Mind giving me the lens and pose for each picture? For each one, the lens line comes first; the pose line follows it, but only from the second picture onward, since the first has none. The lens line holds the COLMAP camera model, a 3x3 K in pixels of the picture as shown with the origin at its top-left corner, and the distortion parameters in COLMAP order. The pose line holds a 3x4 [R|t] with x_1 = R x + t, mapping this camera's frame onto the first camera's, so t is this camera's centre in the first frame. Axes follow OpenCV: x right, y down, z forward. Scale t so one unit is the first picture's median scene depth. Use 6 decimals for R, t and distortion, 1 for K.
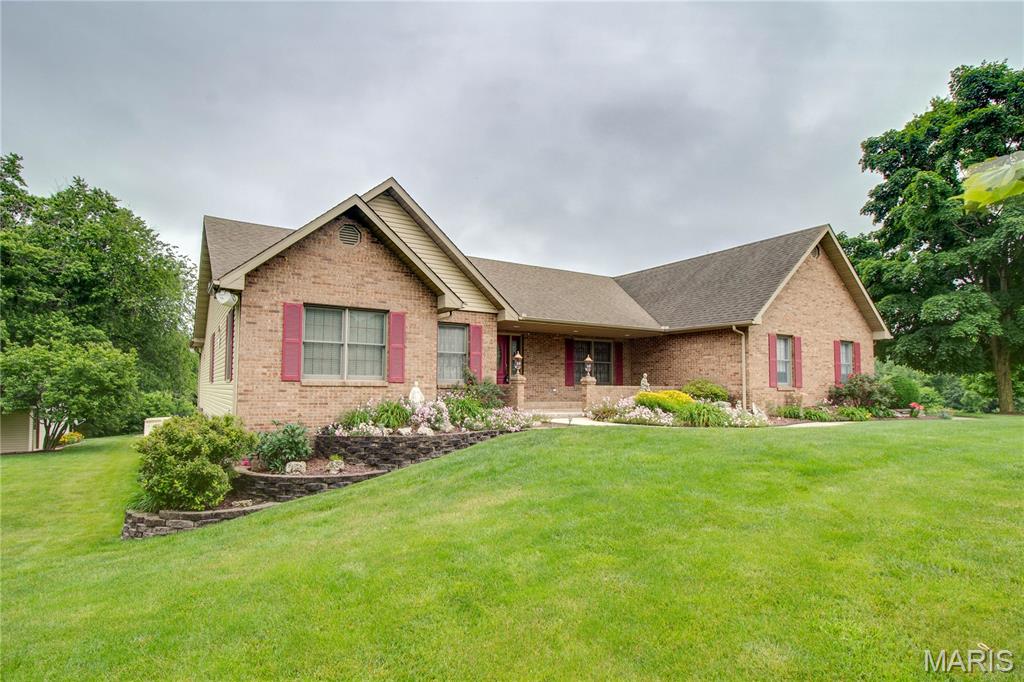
lens RADIAL K [[516.0, 0, 464.7], [0, 516.0, 354.8], [0, 0, 1]] dist [-0.004385, -0.000790]
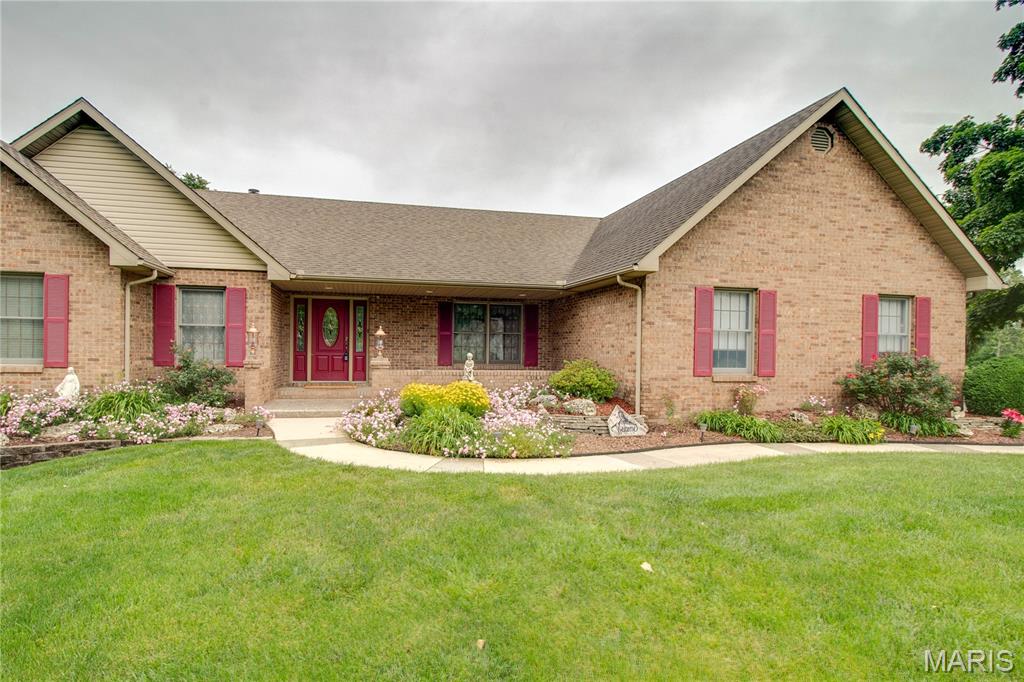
lens RADIAL K [[504.5, 0, 463.0], [0, 504.5, 349.3], [0, 0, 1]] dist [0.000327, -0.011710]
pose [[0.954796, 0.004665, -0.297226, 0.532537], [0.013568, 0.998151, 0.059249, -0.007261], [0.296953, -0.060604, 0.952967, 0.378137]]
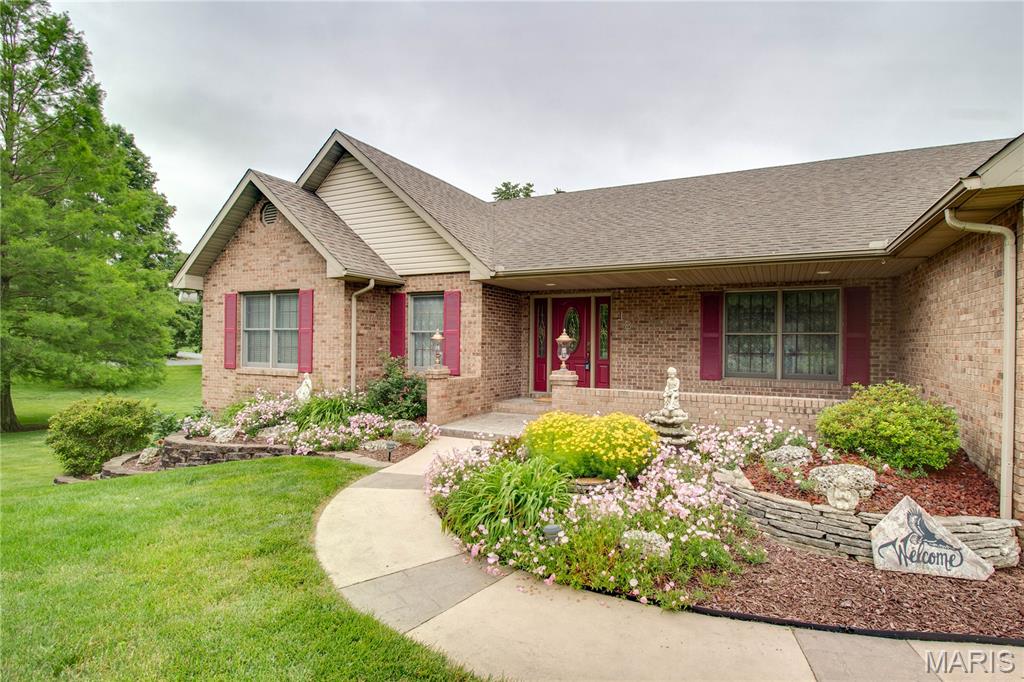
lens RADIAL K [[495.6, 0, 546.7], [0, 495.6, 339.8], [0, 0, 1]] dist [-0.004129, -0.000942]
pose [[0.597483, -0.008951, -0.801831, 0.617904], [0.044946, 0.998740, 0.022342, -0.000803], [0.800621, -0.049388, 0.597132, 0.666656]]
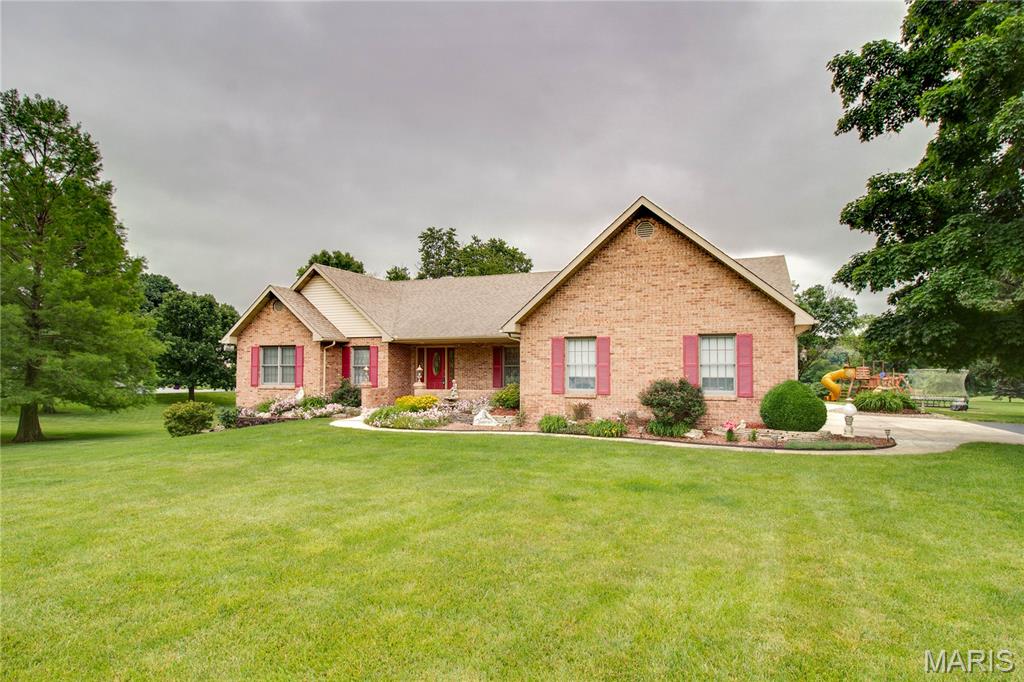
lens RADIAL K [[530.0, 0, 528.7], [0, 530.0, 344.1], [0, 0, 1]] dist [0.002209, 0.000688]
pose [[0.655836, -0.045791, -0.753514, 1.369408], [0.052657, 0.998502, -0.014848, -0.017812], [0.753065, -0.029940, 0.657265, 0.336153]]
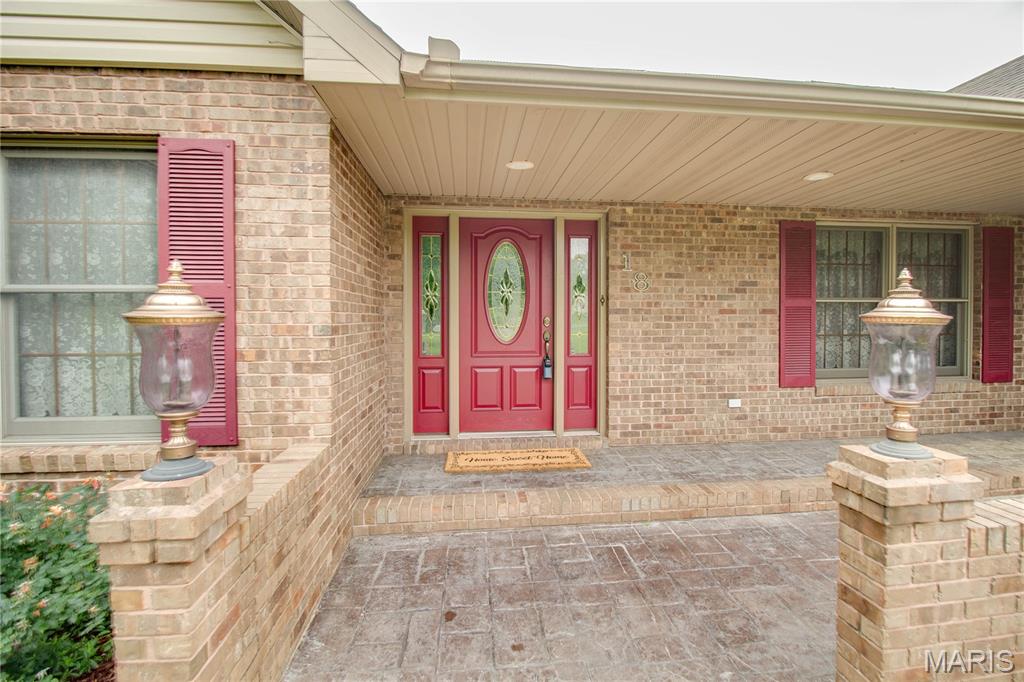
lens RADIAL K [[466.3, 0, 519.9], [0, 466.3, 320.6], [0, 0, 1]] dist [-0.015085, -0.000269]
pose [[0.925455, -0.007096, -0.378790, 0.190061], [0.033652, 0.997412, 0.063534, 0.002272], [0.377359, -0.071545, 0.923299, 0.846145]]
